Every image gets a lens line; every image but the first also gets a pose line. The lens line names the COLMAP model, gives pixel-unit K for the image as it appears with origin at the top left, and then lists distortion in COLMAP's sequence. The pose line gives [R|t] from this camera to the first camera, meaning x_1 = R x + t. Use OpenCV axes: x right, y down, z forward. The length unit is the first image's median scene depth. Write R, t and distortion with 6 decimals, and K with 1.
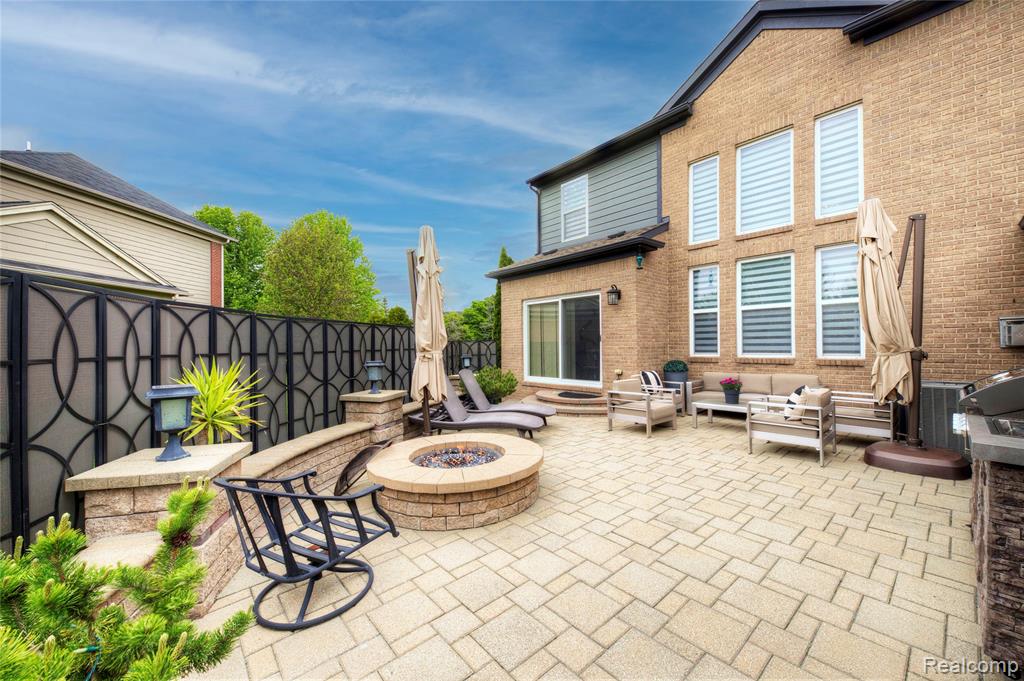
lens RADIAL K [[395.7, 0, 512.4], [0, 395.7, 343.6], [0, 0, 1]] dist [0.001573, -0.000019]
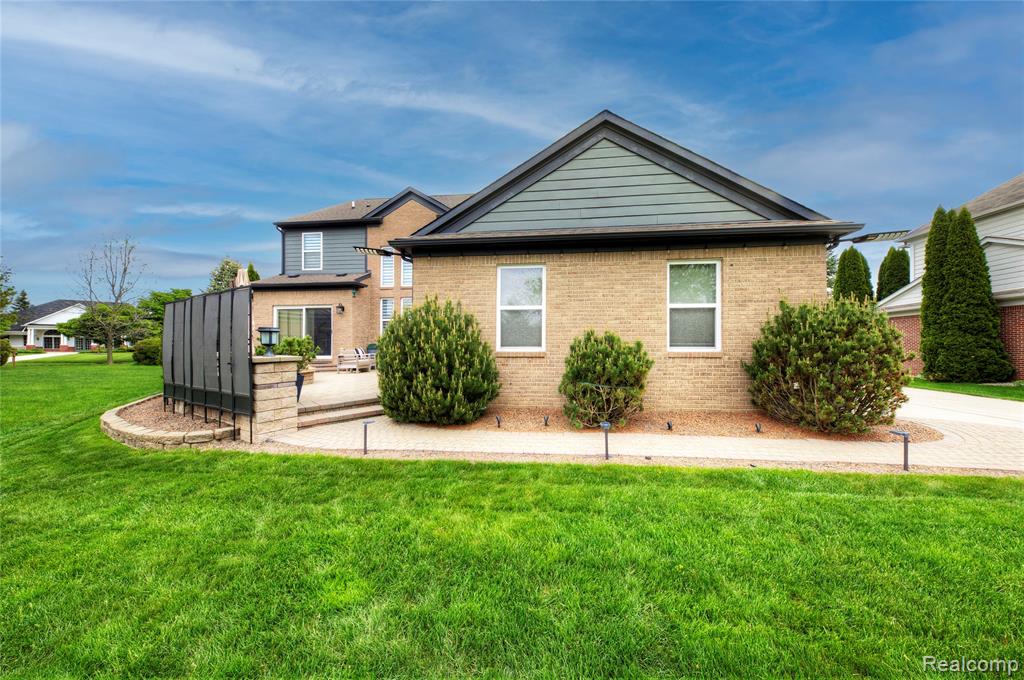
lens RADIAL K [[352.3, 0, 515.0], [0, 352.3, 349.3], [0, 0, 1]] dist [0.002531, -0.003959]
pose [[0.745257, 0.007769, 0.666732, -0.228105], [-0.006135, 0.999970, -0.004794, 0.070180], [-0.666749, -0.000518, 0.745283, -0.764434]]
